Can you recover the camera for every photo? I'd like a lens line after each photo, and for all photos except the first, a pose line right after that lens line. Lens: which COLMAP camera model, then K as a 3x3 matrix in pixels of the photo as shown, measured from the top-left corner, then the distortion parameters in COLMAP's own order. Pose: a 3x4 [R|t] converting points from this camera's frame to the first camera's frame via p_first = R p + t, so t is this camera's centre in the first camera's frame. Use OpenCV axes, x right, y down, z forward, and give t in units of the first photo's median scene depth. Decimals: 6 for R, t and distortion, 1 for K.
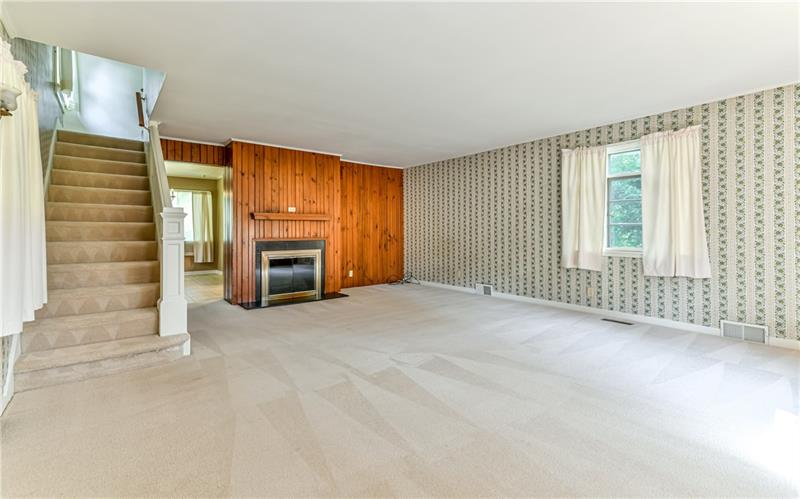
lens RADIAL K [[362.1, 0, 405.9], [0, 362.1, 228.2], [0, 0, 1]] dist [0.000727, 0.000048]
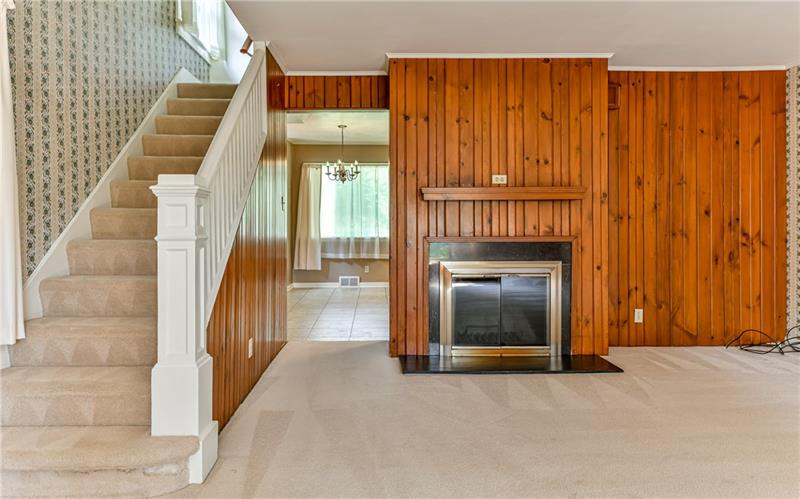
lens RADIAL K [[518.7, 0, 377.8], [0, 518.7, 225.8], [0, 0, 1]] dist [0.003371, 0.001656]
pose [[0.777855, 0.004375, -0.628429, 0.004197], [0.004945, 0.999902, 0.013081, 0.002117], [0.628424, -0.013283, 0.777757, 0.327663]]
